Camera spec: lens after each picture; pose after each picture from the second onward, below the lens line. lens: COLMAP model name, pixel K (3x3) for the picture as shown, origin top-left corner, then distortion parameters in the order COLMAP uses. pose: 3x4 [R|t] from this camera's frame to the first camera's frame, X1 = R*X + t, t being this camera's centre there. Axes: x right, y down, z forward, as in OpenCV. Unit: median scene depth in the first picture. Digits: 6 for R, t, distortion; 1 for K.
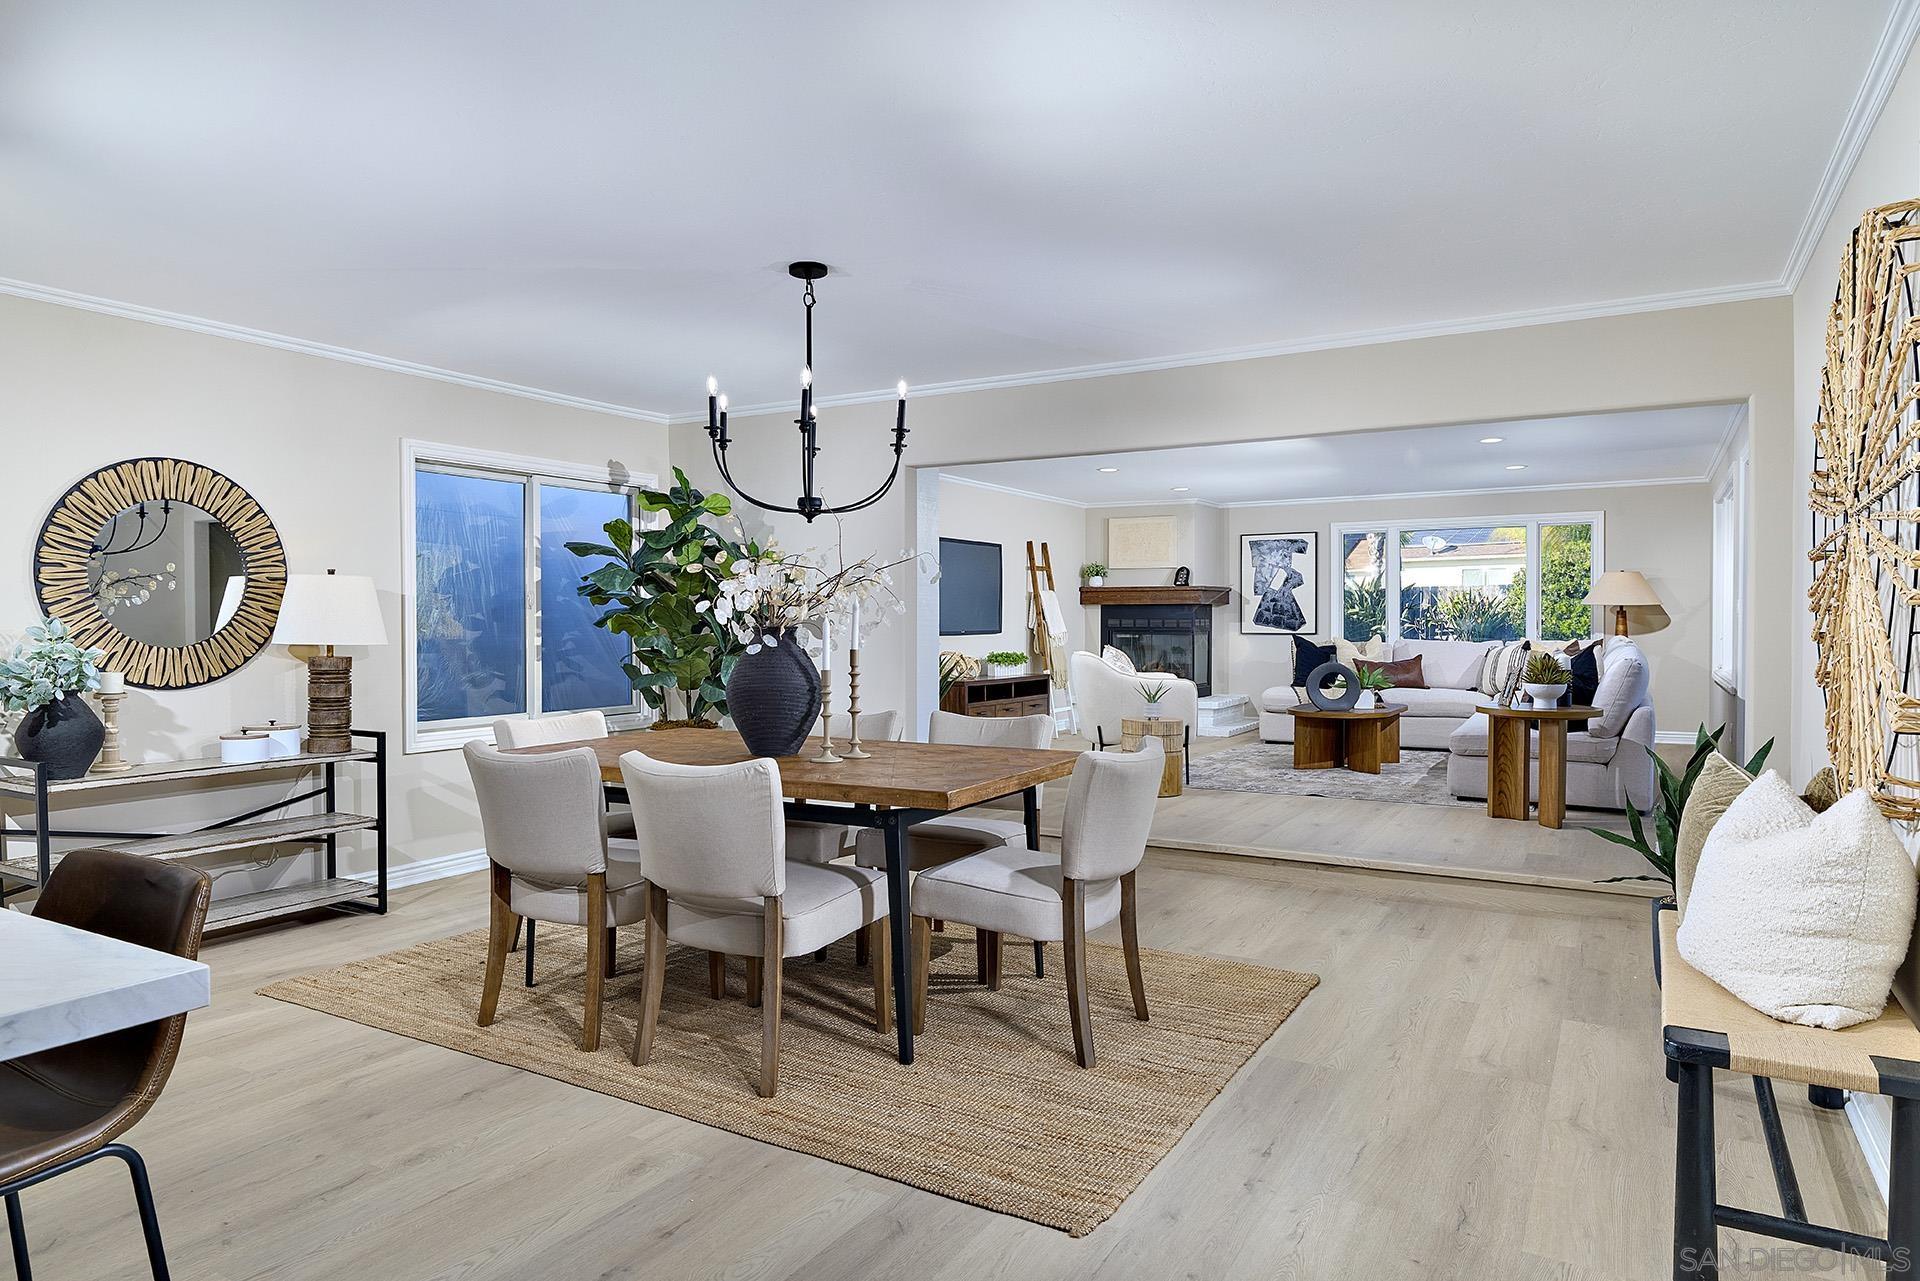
lens RADIAL K [[1159.2, 0, 960.0], [0, 1159.2, 640.5], [0, 0, 1]] dist [-0.005763, -0.002338]
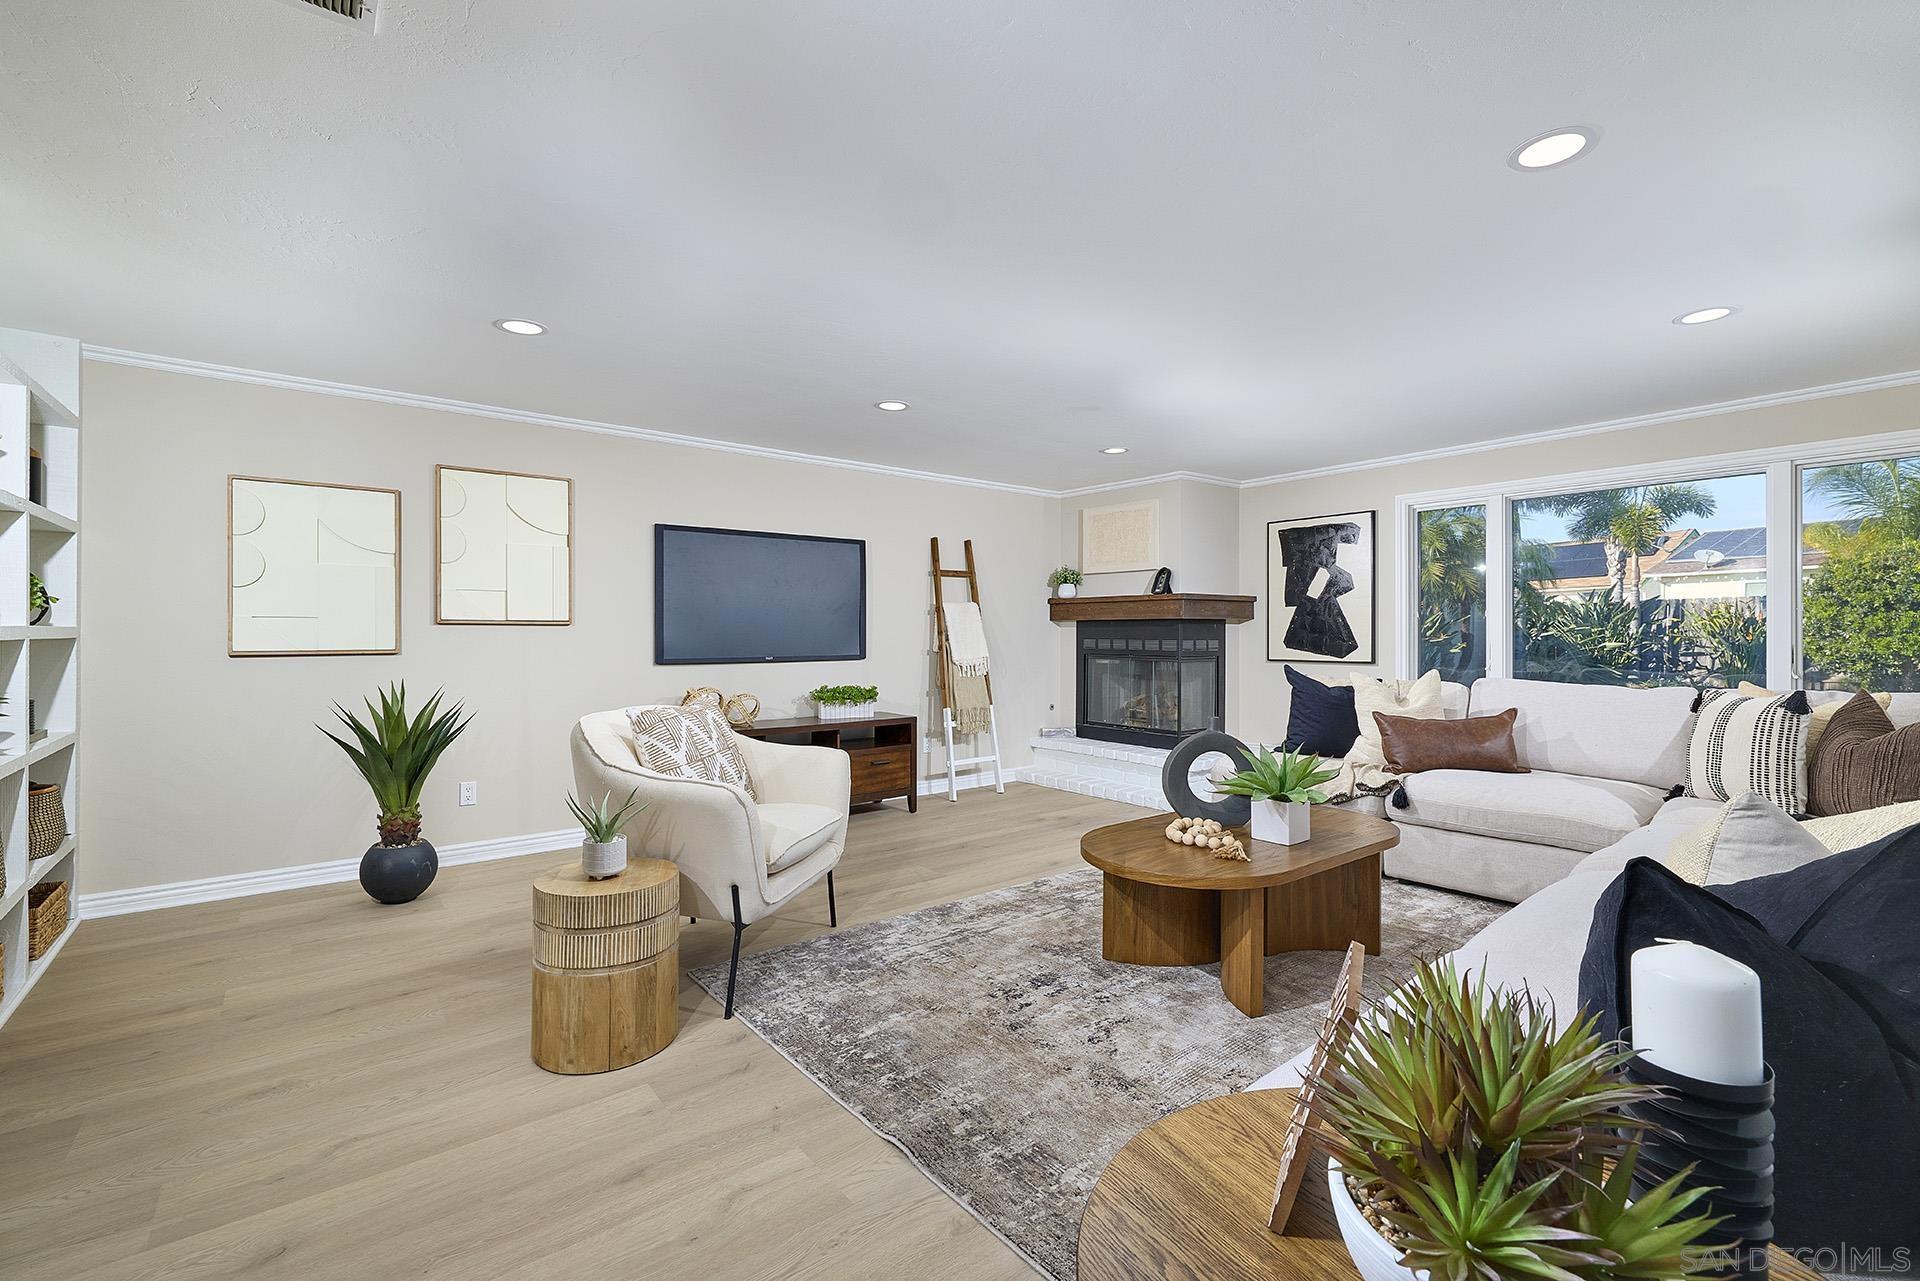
lens RADIAL K [[825.1, 0, 960.0], [0, 825.1, 640.5], [0, 0, 1]] dist [-0.002606, -0.000300]
pose [[0.933918, 0.003746, -0.357468, 0.254160], [-0.007016, 0.999945, -0.007852, -0.013158], [0.357418, 0.009841, 0.933892, 0.468683]]
